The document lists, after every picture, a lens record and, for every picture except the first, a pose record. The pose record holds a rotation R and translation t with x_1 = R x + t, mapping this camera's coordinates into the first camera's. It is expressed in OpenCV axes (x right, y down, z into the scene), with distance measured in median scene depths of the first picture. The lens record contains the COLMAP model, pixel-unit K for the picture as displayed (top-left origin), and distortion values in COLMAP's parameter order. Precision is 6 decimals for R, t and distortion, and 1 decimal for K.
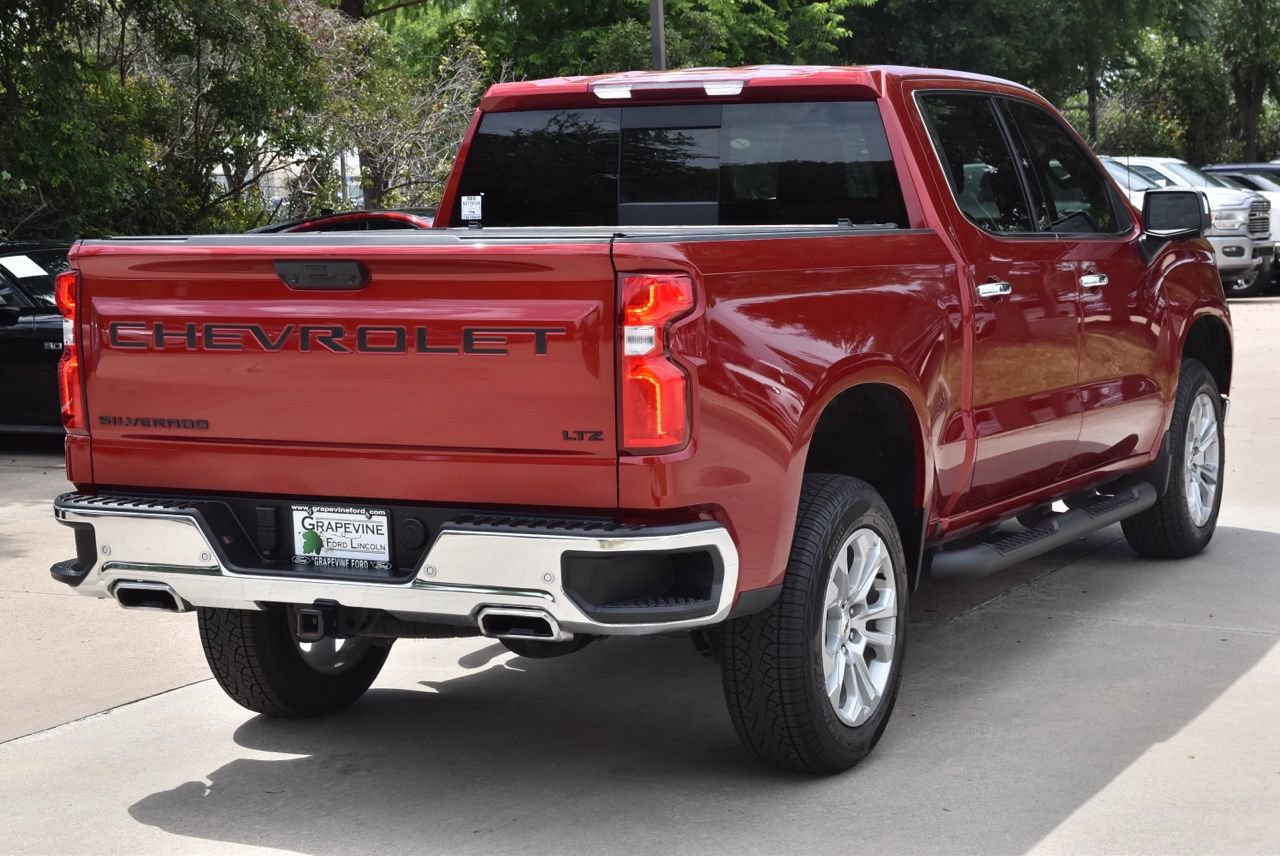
lens RADIAL K [[2425.6, 0, 640.0], [0, 2425.6, 428.0], [0, 0, 1]] dist [0.157369, 0.310980]
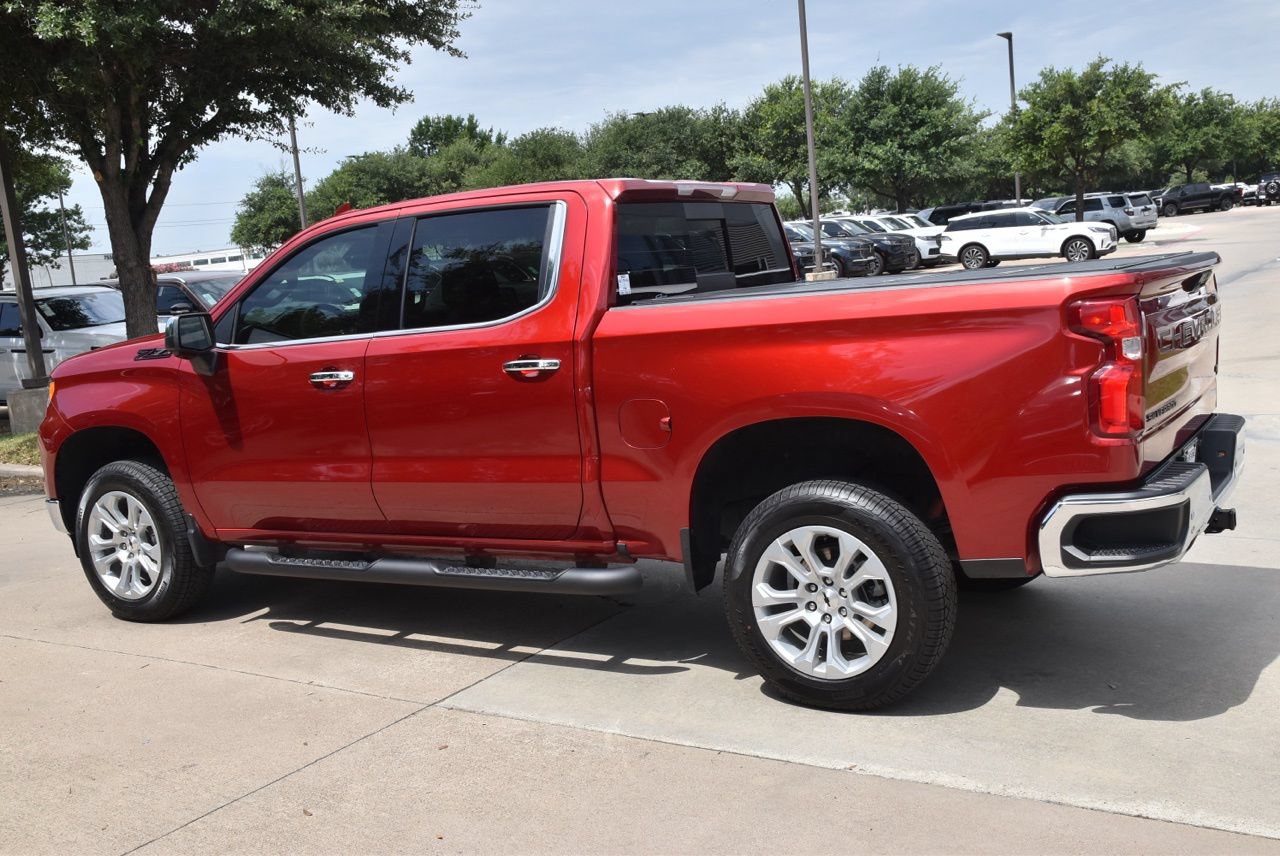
lens RADIAL K [[1254.2, 0, 640.0], [0, 1254.2, 428.0], [0, 0, 1]] dist [-0.009889, 0.018769]
pose [[0.079352, -0.116040, 0.990070, -0.879334], [0.174673, 0.979454, 0.100797, -0.107790], [-0.981424, 0.164940, 0.097991, 1.234528]]
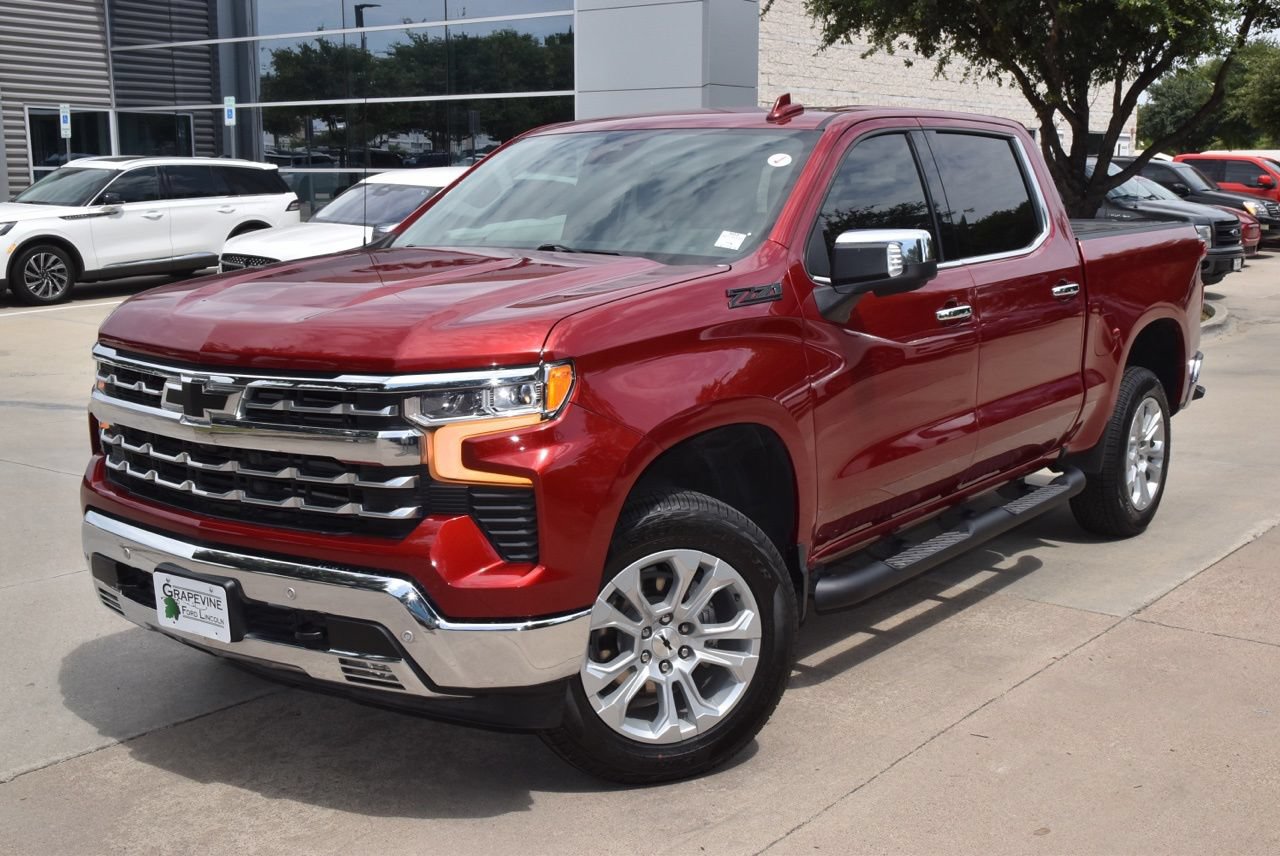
lens RADIAL K [[1372.4, 0, 643.3], [0, 1372.4, 467.1], [0, 0, 1]] dist [0.061273, 0.017574]
pose [[-0.977900, -0.017898, 0.208305, -0.017943], [0.043272, 0.957429, 0.285406, -0.242551], [-0.204546, 0.288113, -0.935496, 2.331921]]
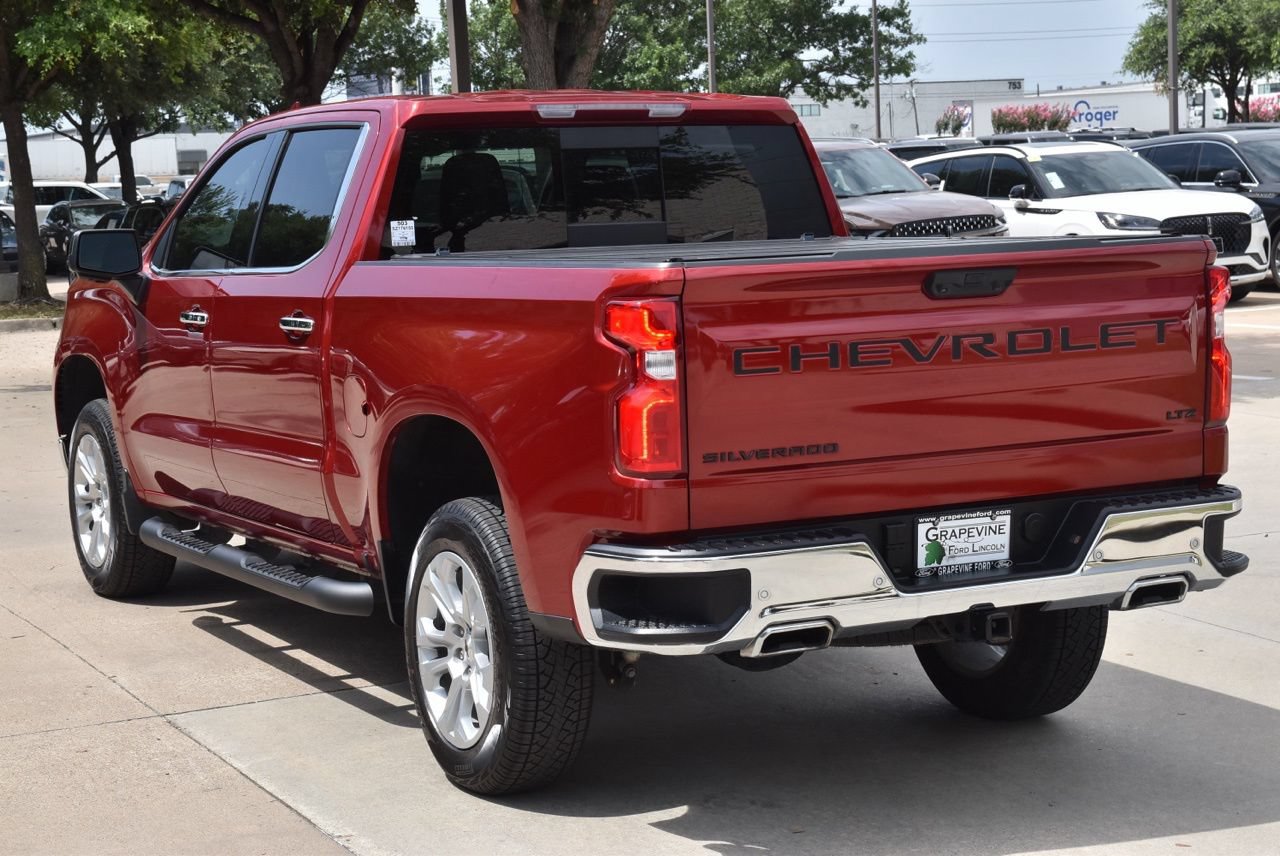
lens RADIAL K [[2307.9, 0, 640.0], [0, 2307.9, 428.0], [0, 0, 1]] dist [0.184562, -0.148614]
pose [[0.583798, -0.084187, 0.807523, -0.966044], [0.100111, 0.994484, 0.031304, -0.045718], [-0.805703, 0.062567, 0.589005, 0.534210]]
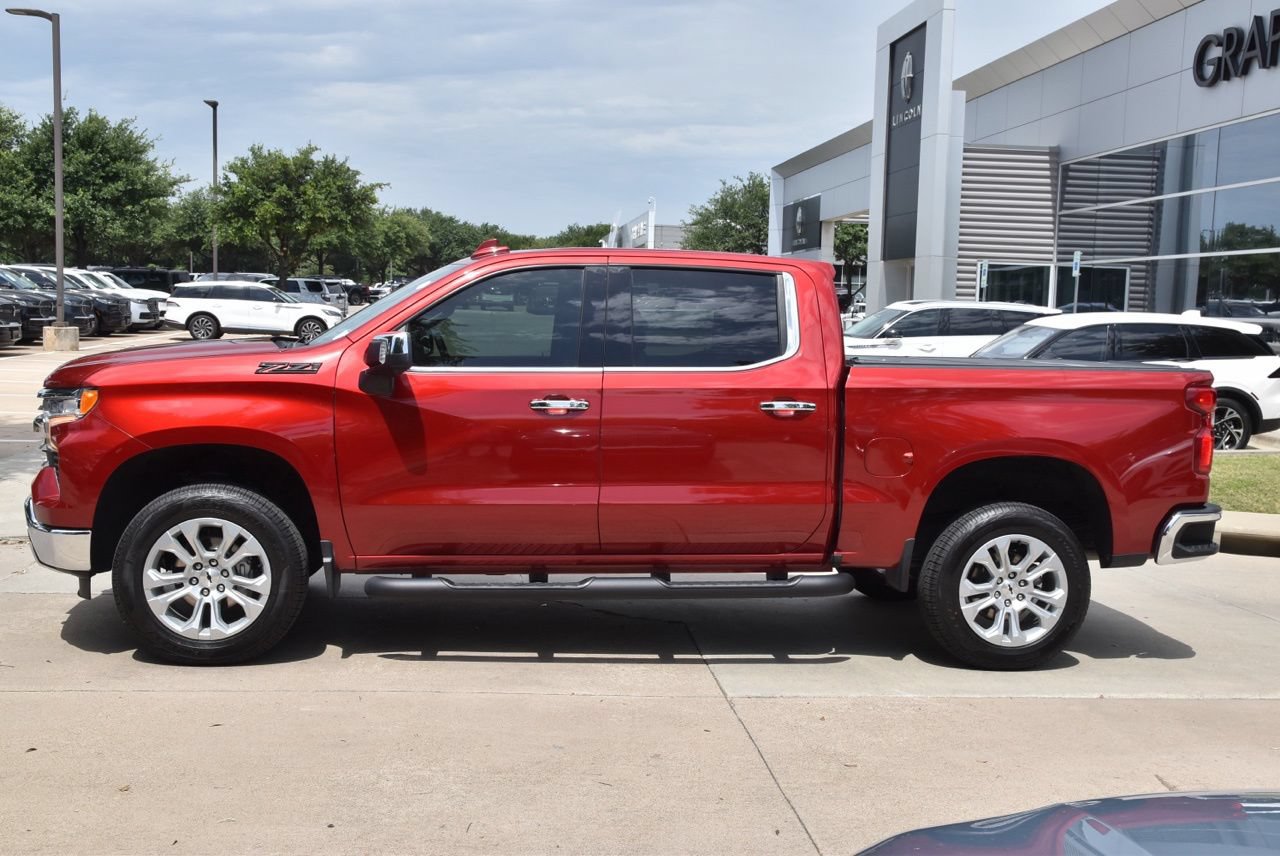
lens RADIAL K [[1304.9, 0, 640.0], [0, 1304.9, 428.0], [0, 0, 1]] dist [0.005616, 0.024054]
pose [[-0.549471, -0.067535, 0.832779, -0.863011], [0.058385, 0.991188, 0.118904, -0.186082], [-0.833471, 0.113956, -0.540686, 1.996853]]
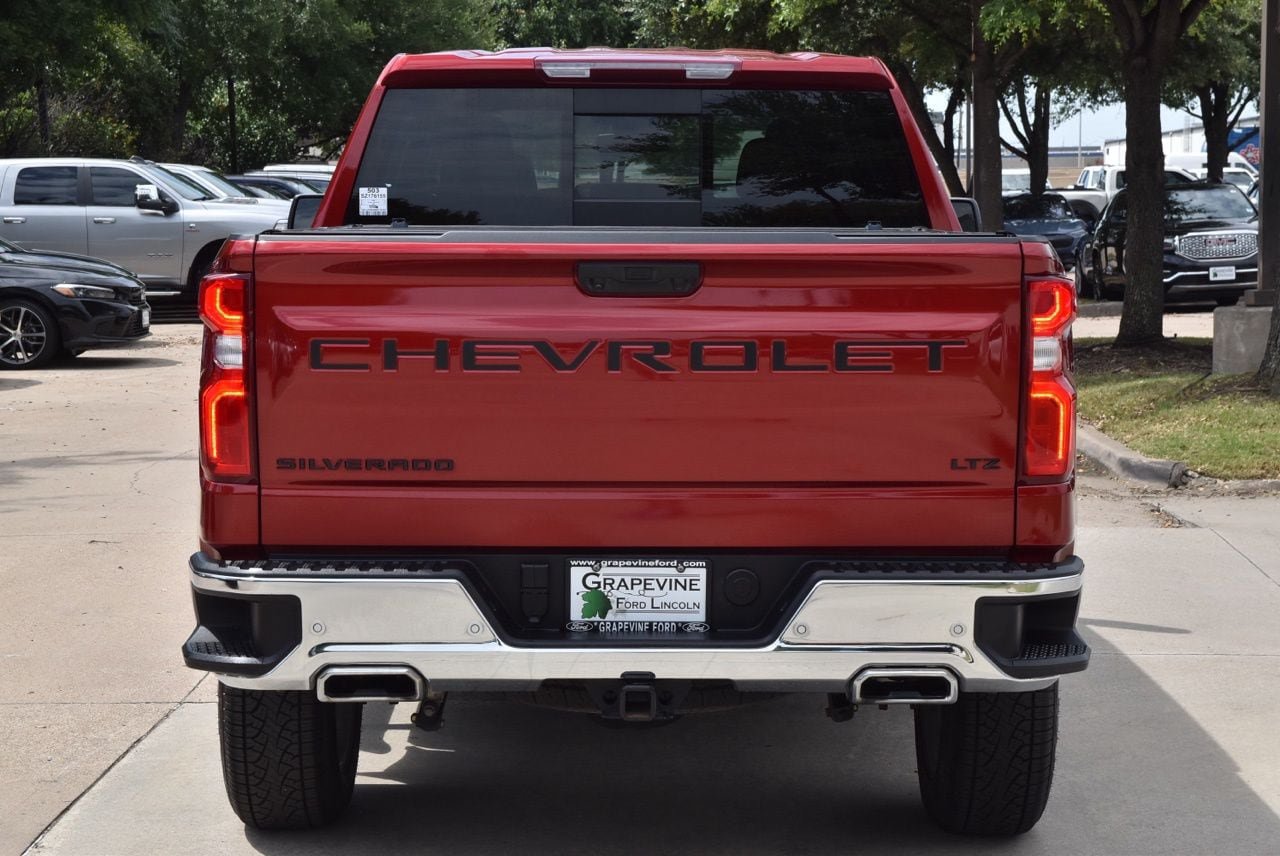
lens RADIAL K [[2425.6, 0, 640.0], [0, 2425.6, 428.0], [0, 0, 1]] dist [0.157369, 0.310980]
pose [[0.888464, -0.025593, 0.458233, -0.495013], [0.026897, 0.999631, 0.003681, -0.015103], [-0.458158, 0.009054, 0.888825, 0.263206]]
